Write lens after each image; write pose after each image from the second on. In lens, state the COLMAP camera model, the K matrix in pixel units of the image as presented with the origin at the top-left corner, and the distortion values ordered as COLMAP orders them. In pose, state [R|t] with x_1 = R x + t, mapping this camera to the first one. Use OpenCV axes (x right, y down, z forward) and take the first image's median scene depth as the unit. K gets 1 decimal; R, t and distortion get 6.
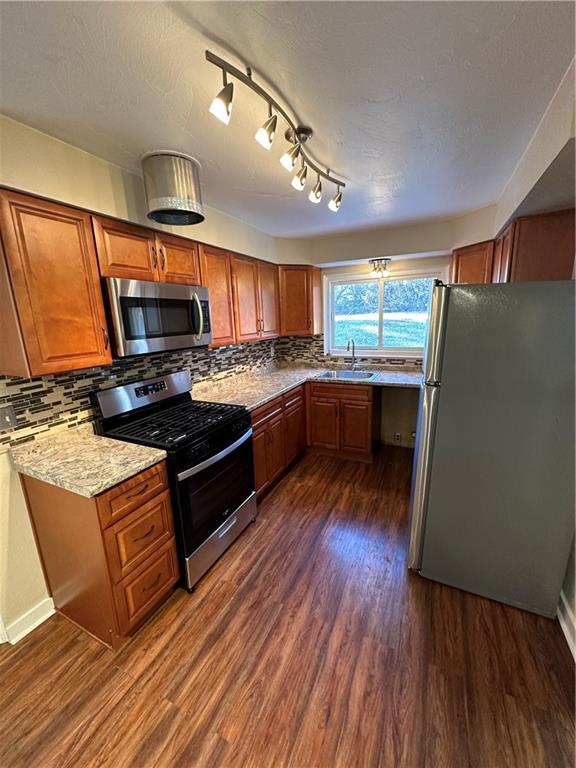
lens RADIAL K [[307.3, 0, 288.0], [0, 307.3, 384.0], [0, 0, 1]] dist [-0.000707, -0.000037]
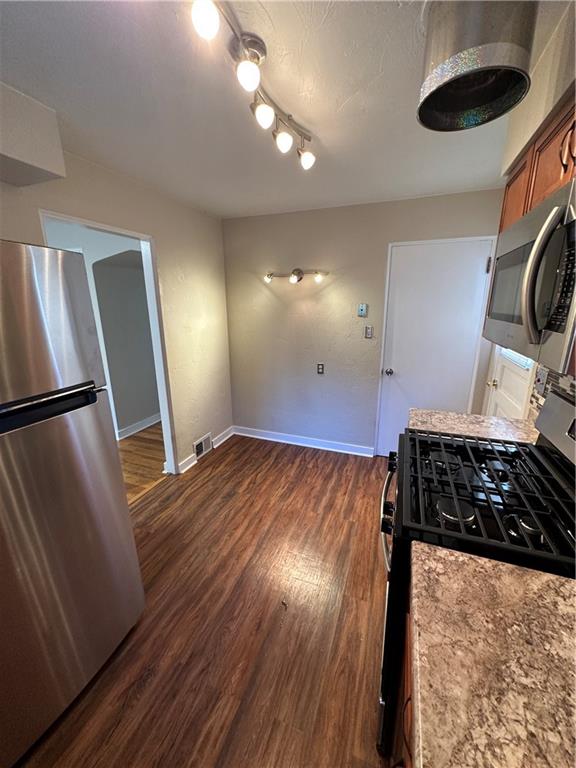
lens RADIAL K [[307.3, 0, 288.0], [0, 307.3, 384.0], [0, 0, 1]] dist [-0.000707, -0.000037]
pose [[-0.995016, 0.062662, -0.077572, 0.039595], [0.019873, 0.886905, 0.461524, -0.328383], [0.097720, 0.457682, -0.883730, 1.555375]]
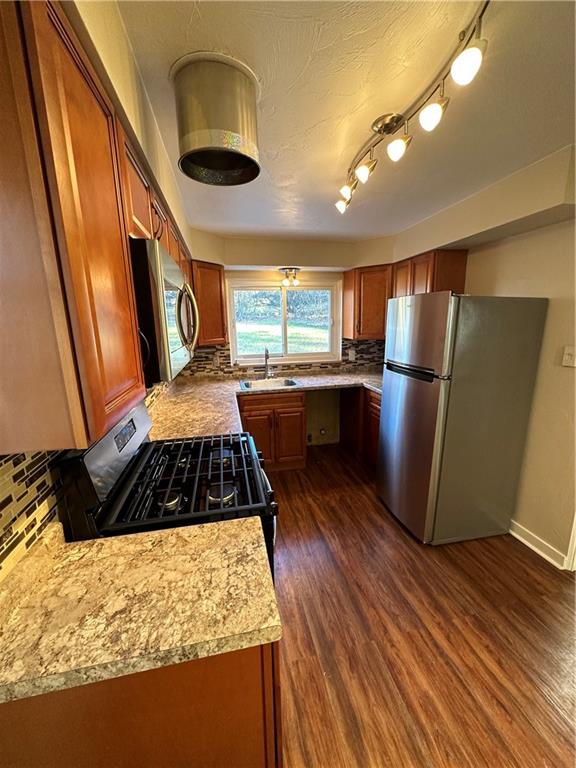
lens RADIAL K [[307.3, 0, 288.0], [0, 307.3, 384.0], [0, 0, 1]] dist [-0.000707, -0.000037]
pose [[0.790546, -0.105570, 0.603234, -0.643716], [0.126219, 0.991969, 0.008189, -0.055516], [-0.599254, 0.069665, 0.797522, 0.372713]]
